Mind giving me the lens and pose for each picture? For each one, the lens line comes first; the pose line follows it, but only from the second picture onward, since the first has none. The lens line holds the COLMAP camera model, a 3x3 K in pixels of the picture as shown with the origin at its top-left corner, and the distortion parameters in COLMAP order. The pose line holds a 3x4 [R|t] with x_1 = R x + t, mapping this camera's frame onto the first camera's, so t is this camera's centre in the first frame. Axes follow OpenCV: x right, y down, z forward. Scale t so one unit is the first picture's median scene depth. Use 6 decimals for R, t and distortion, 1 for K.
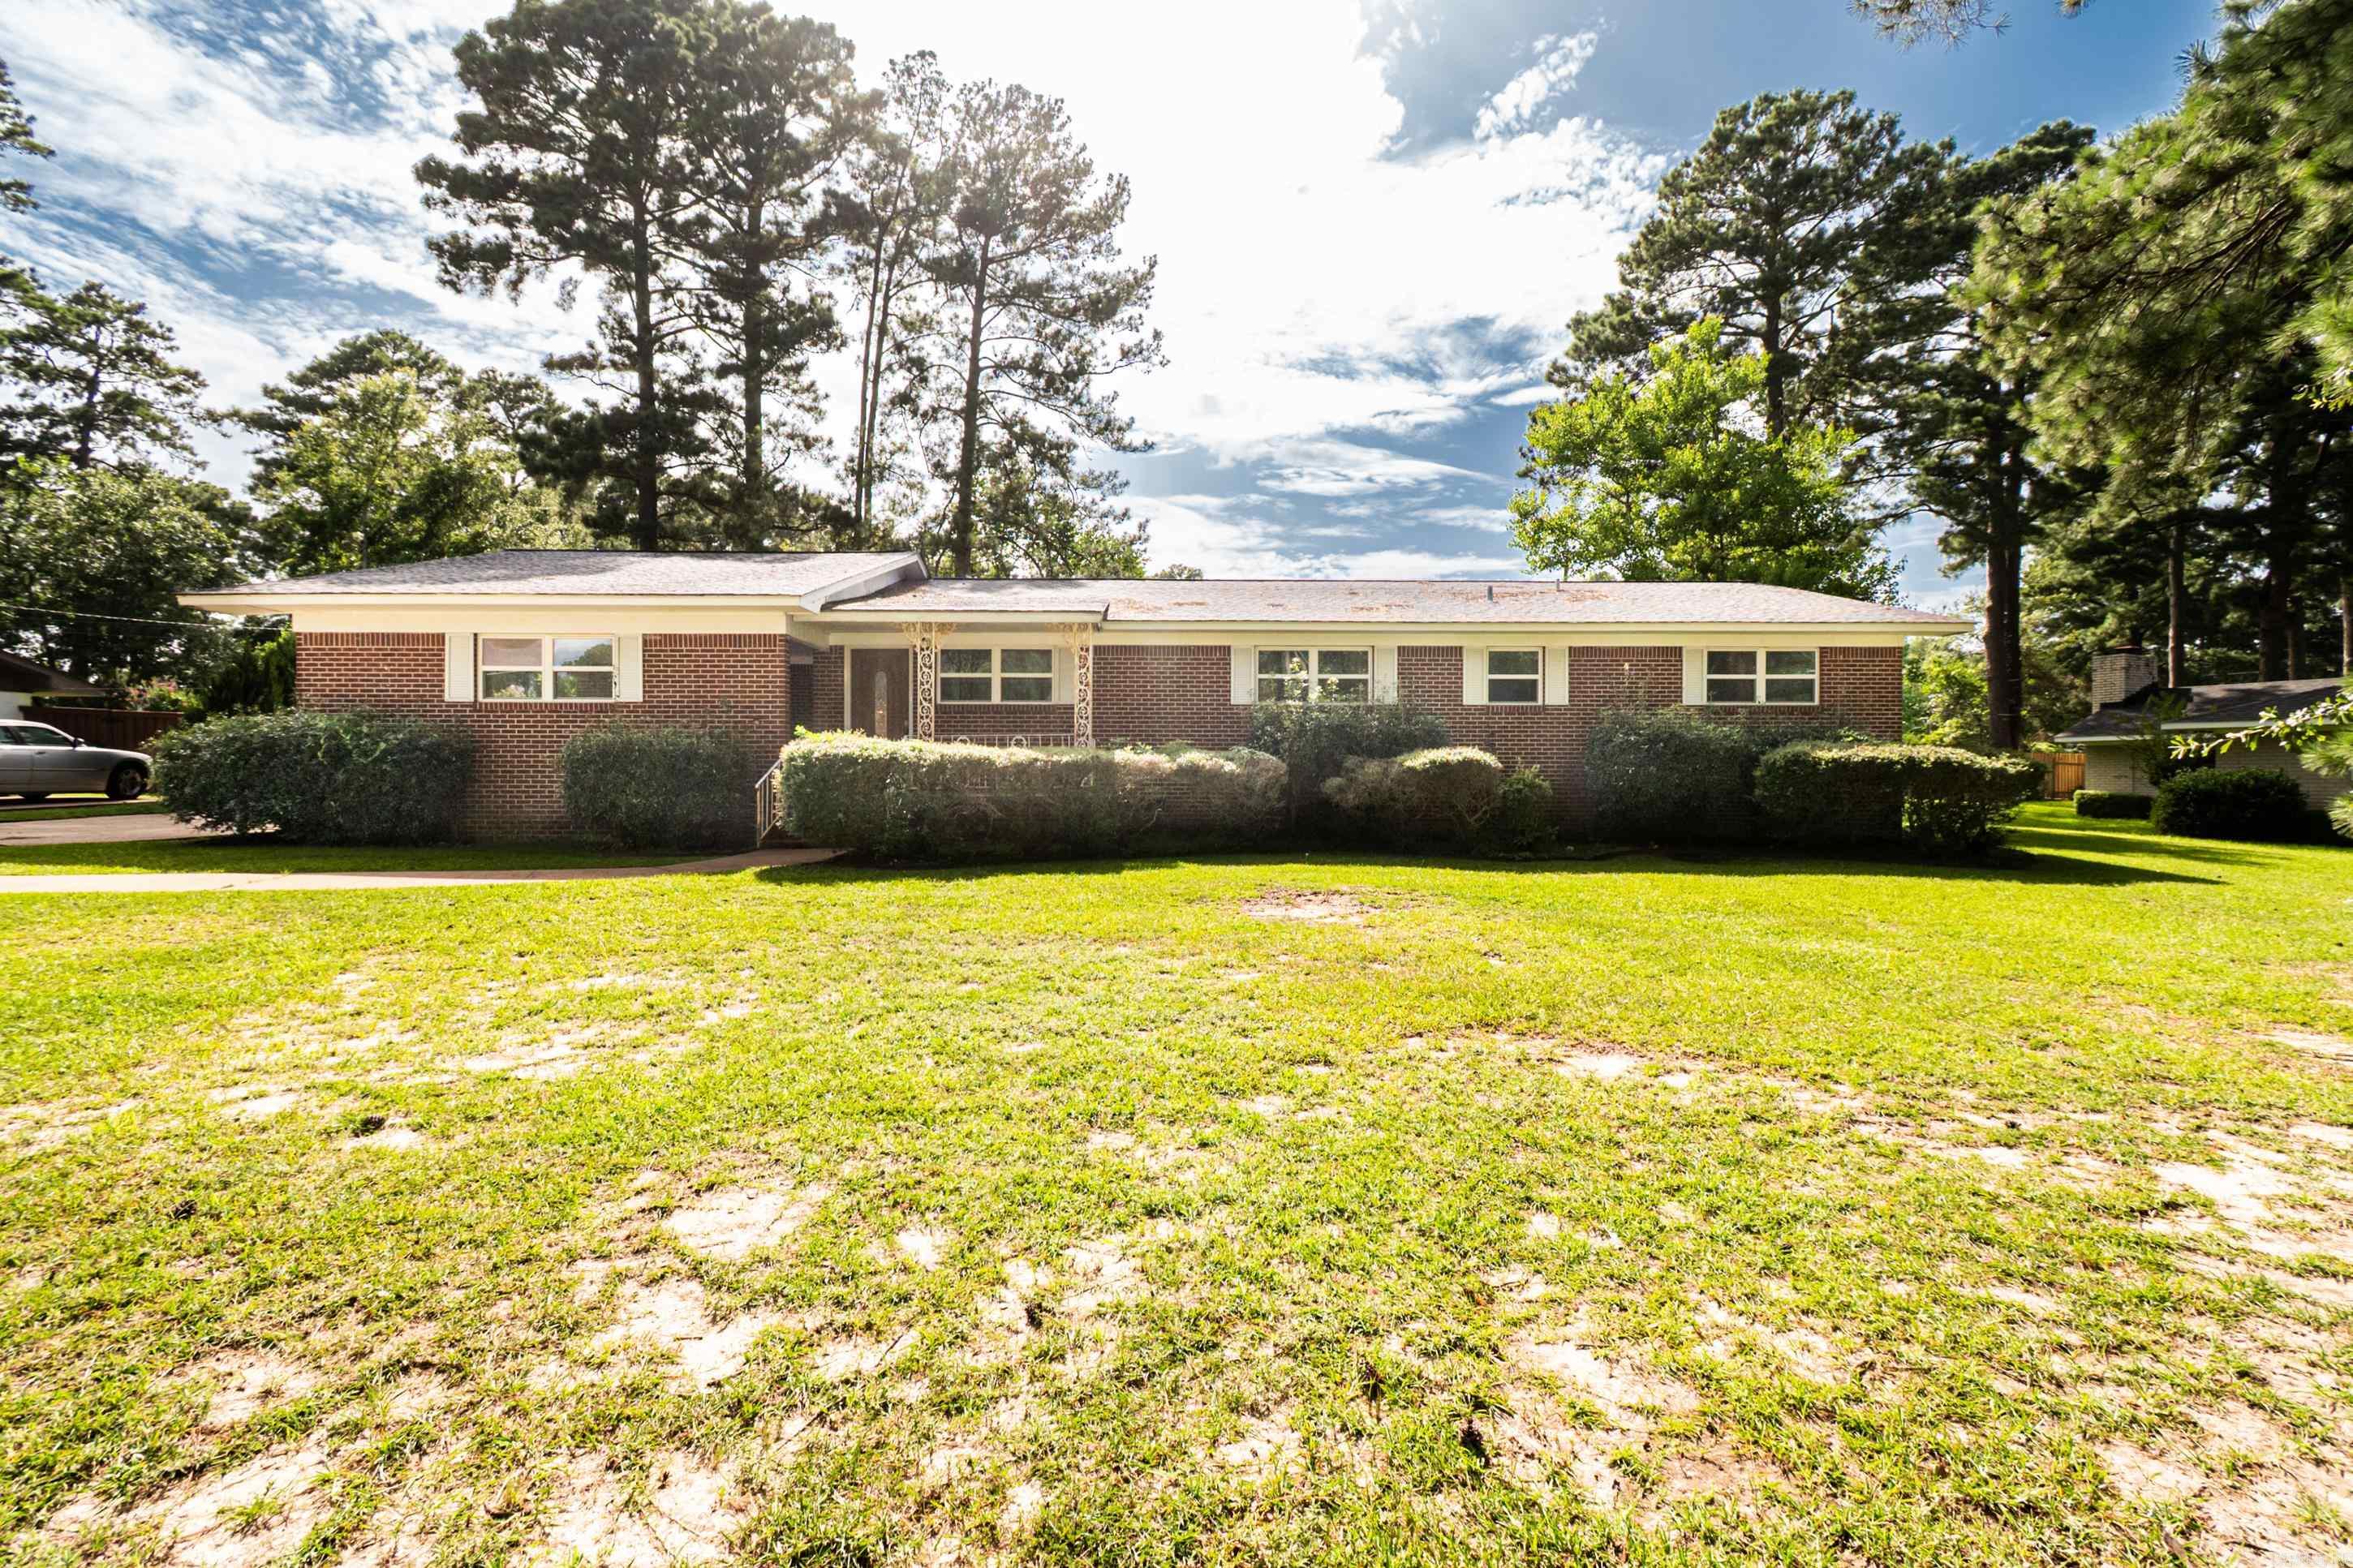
lens RADIAL K [[1050.1, 0, 1178.1], [0, 1050.1, 790.1], [0, 0, 1]] dist [0.017915, -0.005948]
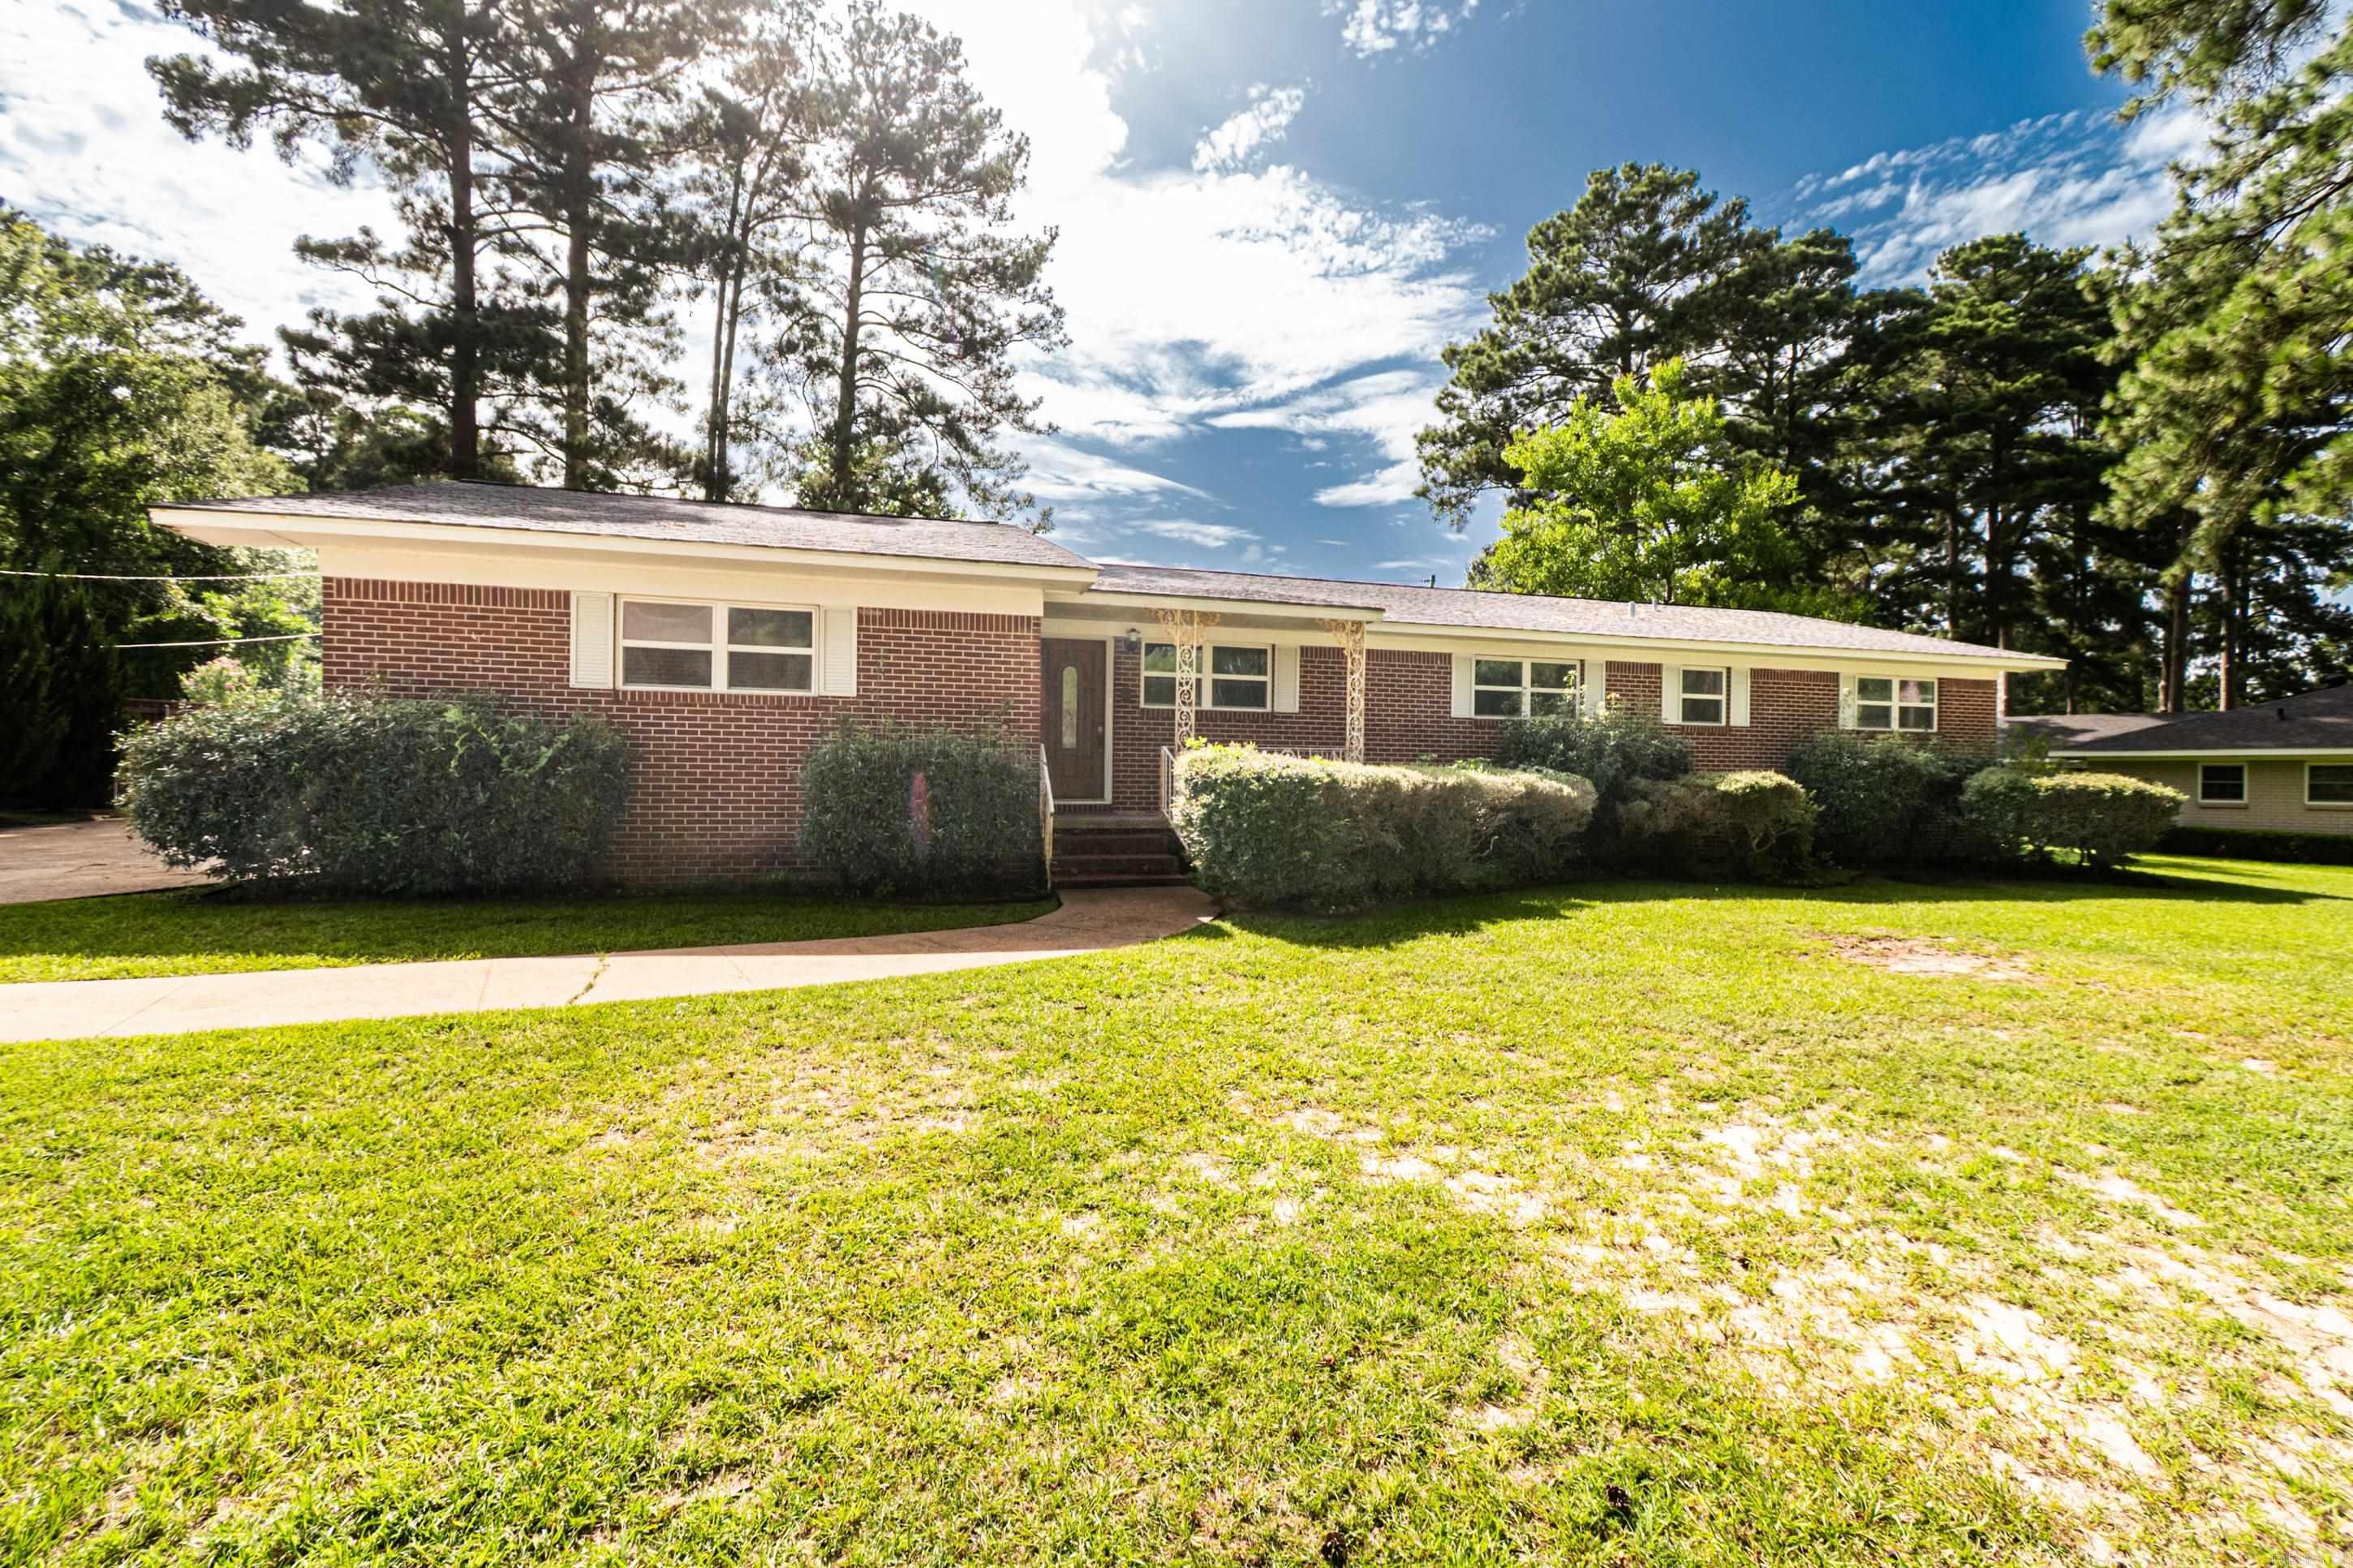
lens RADIAL K [[1050.1, 0, 1176.8], [0, 1050.1, 784.2], [0, 0, 1]] dist [0.017915, -0.005948]
pose [[0.964496, 0.009691, 0.263921, -0.171885], [-0.007859, 0.999937, -0.007998, -0.005832], [-0.263981, 0.005640, 0.964511, 0.075343]]
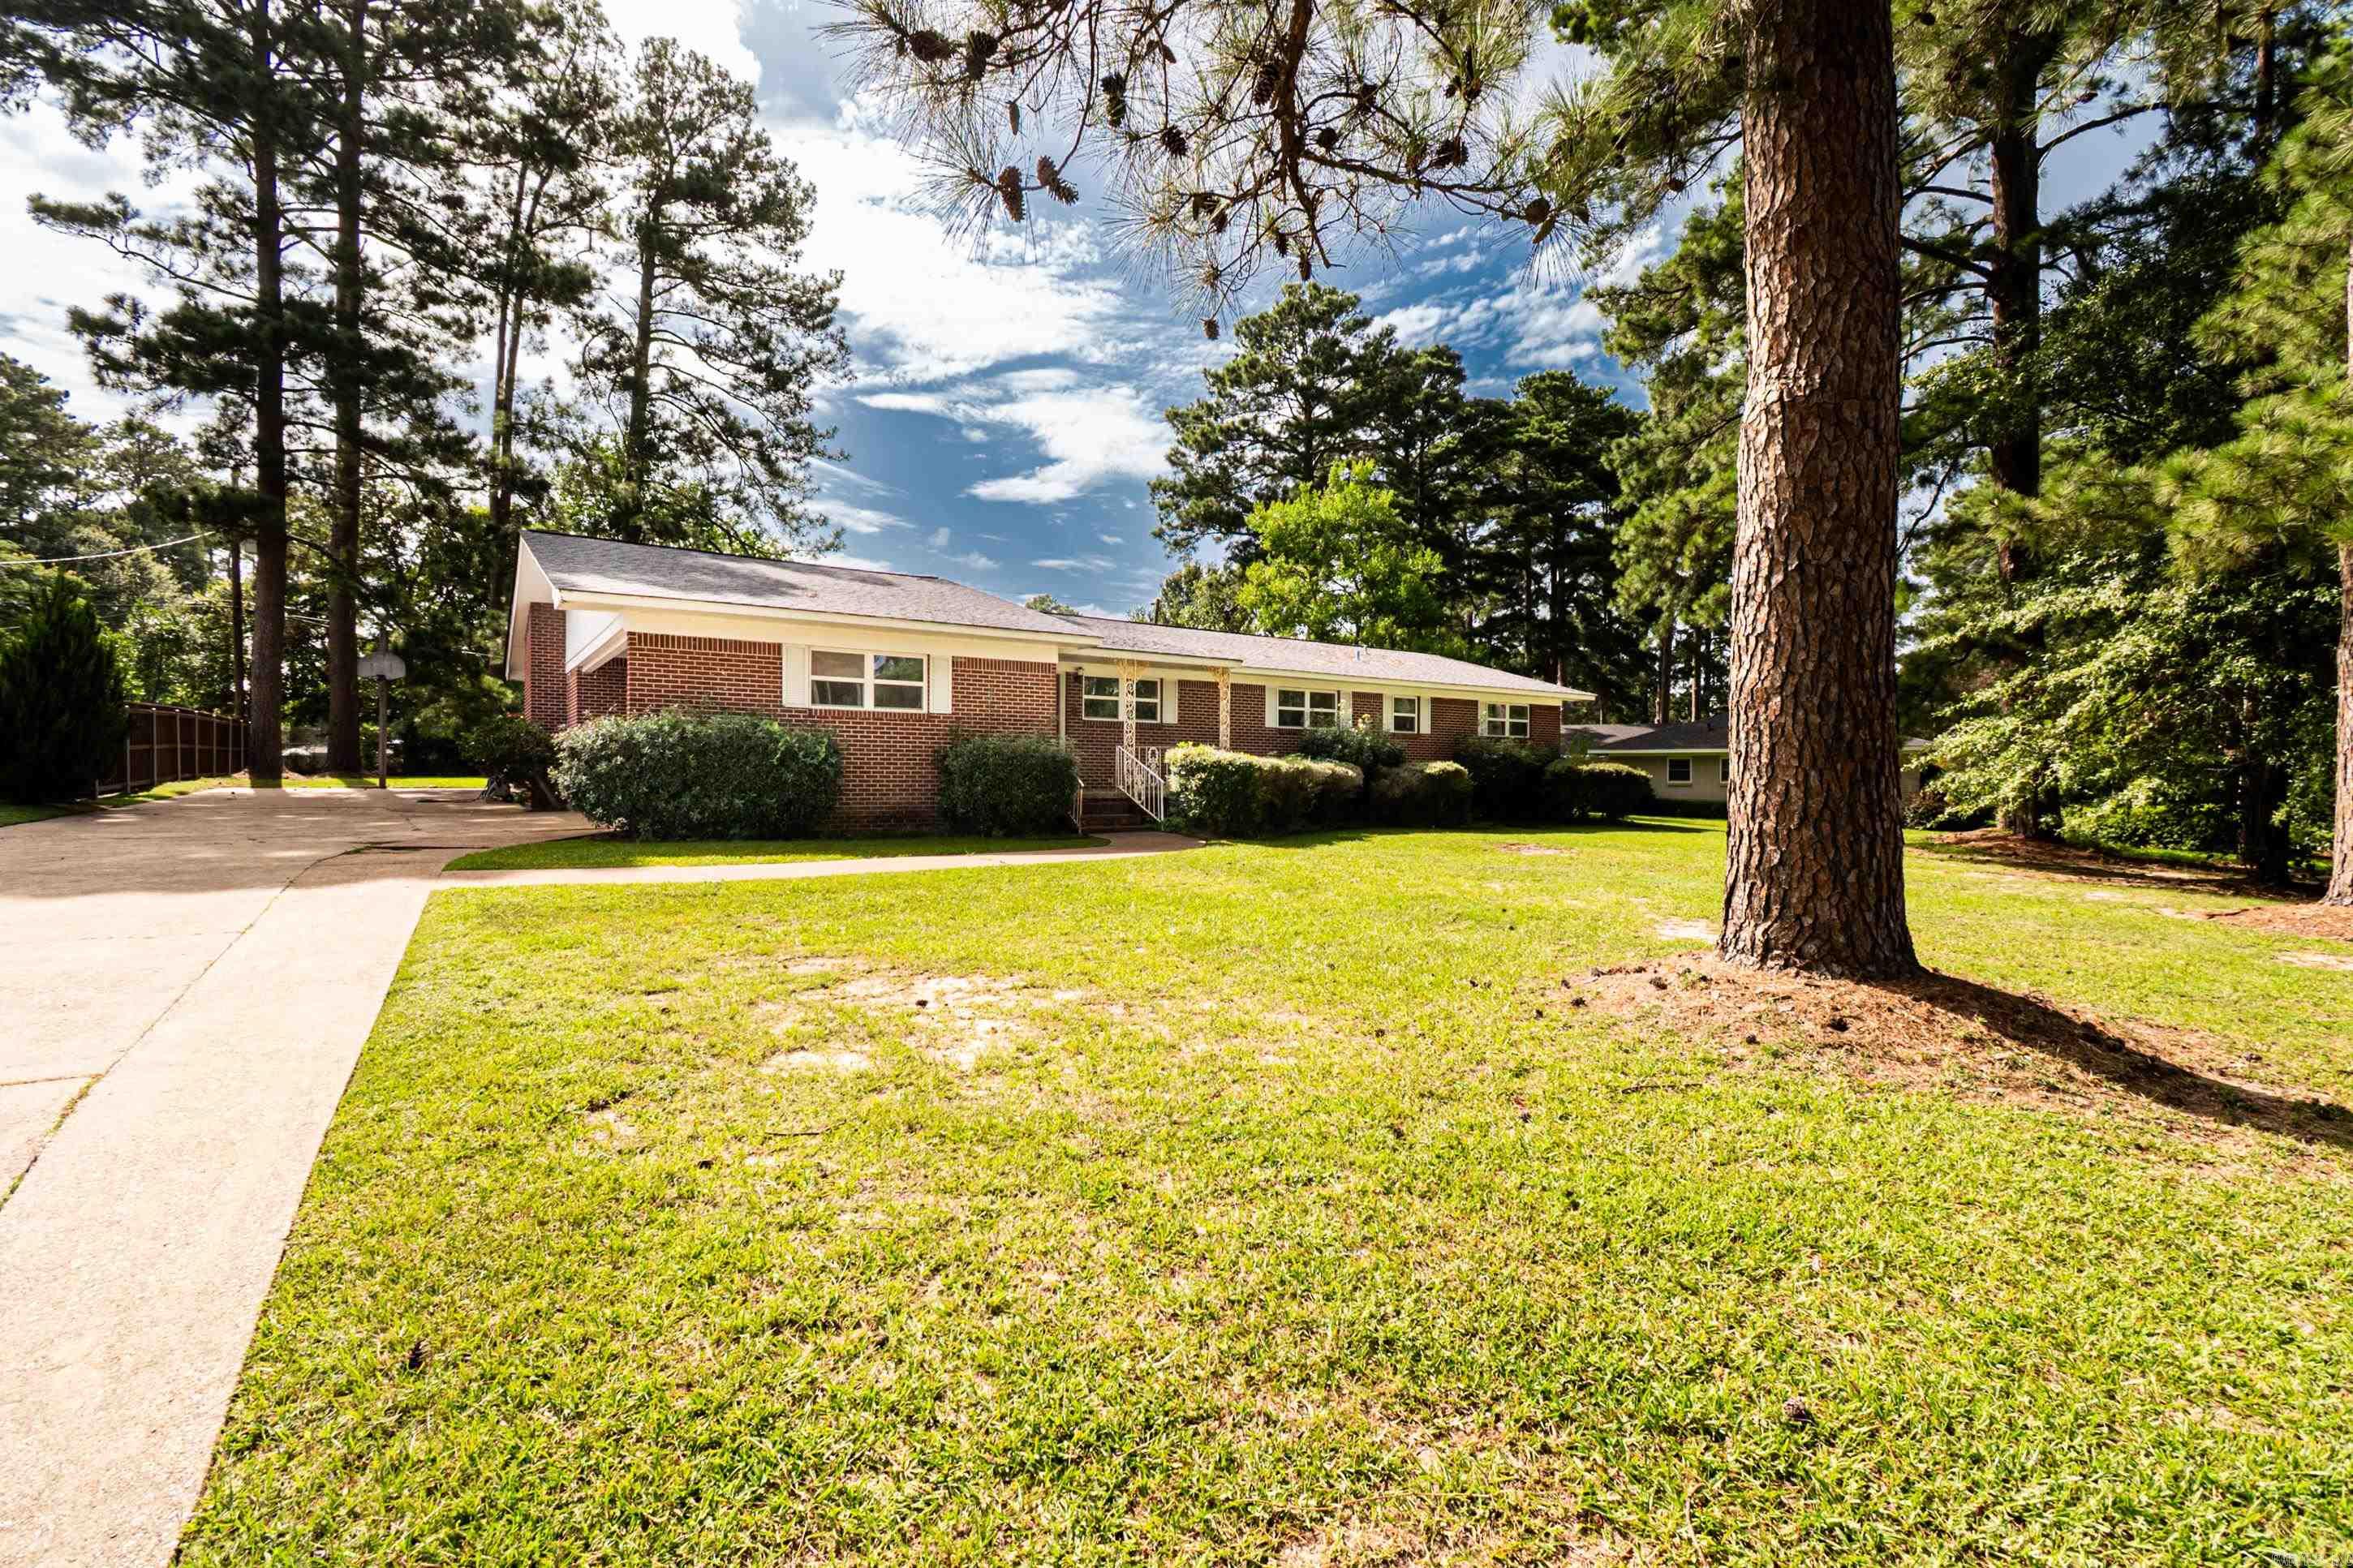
lens RADIAL K [[1050.1, 0, 1173.7], [0, 1050.1, 788.0], [0, 0, 1]] dist [0.017915, -0.005948]
pose [[0.836827, -0.000523, 0.547467, -0.333975], [0.001982, 0.999996, -0.002073, 0.000843], [-0.547464, 0.002820, 0.836825, -0.040998]]
